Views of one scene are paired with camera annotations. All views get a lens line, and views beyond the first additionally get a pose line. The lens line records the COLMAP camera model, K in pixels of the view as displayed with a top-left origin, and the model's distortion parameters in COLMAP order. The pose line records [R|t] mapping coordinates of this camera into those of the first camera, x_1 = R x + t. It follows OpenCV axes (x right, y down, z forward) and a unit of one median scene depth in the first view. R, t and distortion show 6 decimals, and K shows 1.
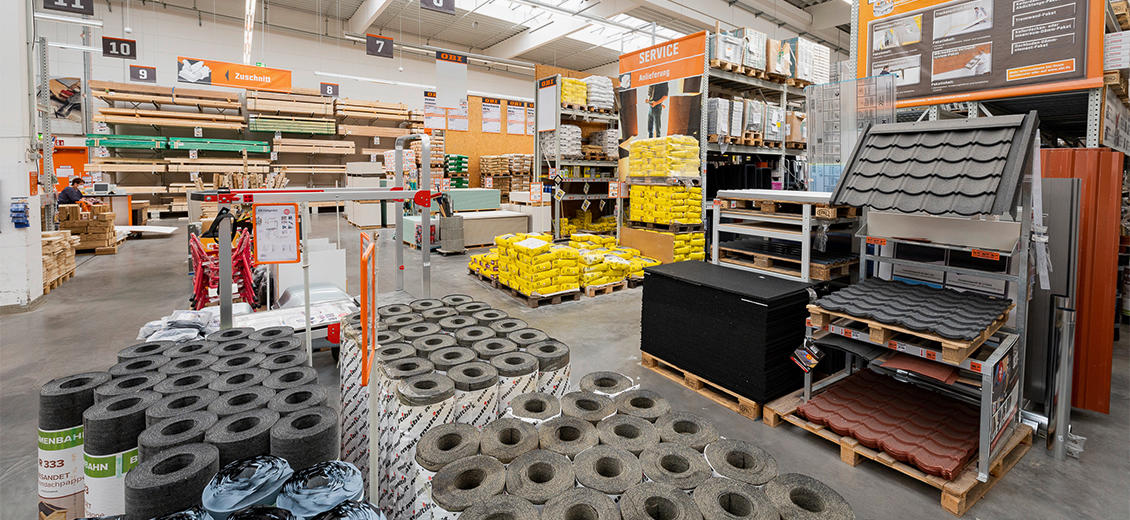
lens RADIAL K [[443.8, 0, 579.5], [0, 443.8, 189.5], [0, 0, 1]] dist [0.008828, 0.000236]
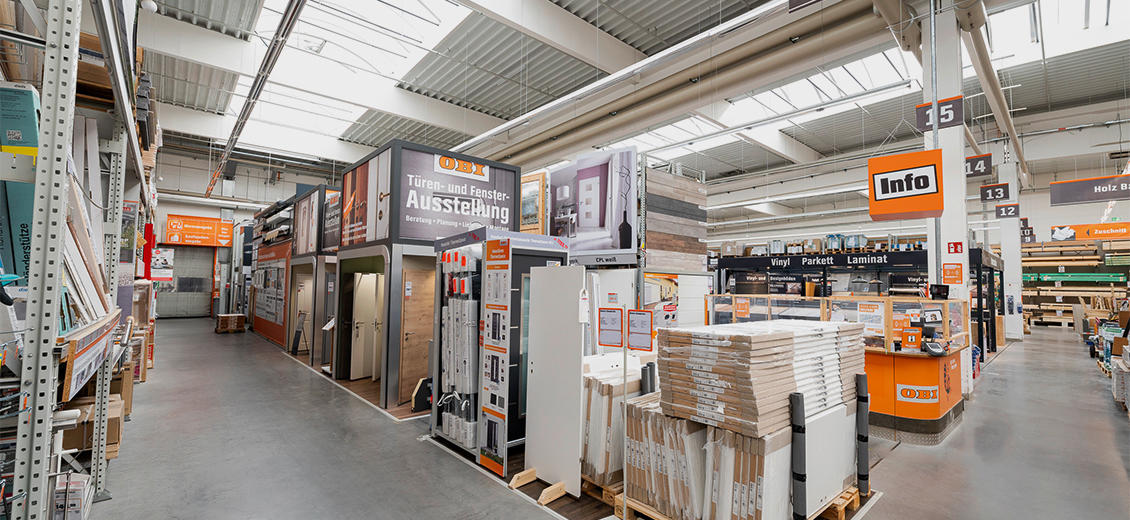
lens RADIAL K [[443.8, 0, 566.0], [0, 443.8, 263.1], [0, 0, 1]] dist [0.008828, 0.000236]
pose [[0.086299, -0.060991, -0.994401, 0.497202], [-0.044751, 0.996880, -0.065027, 0.022802], [0.995264, 0.050112, 0.083301, -0.776297]]
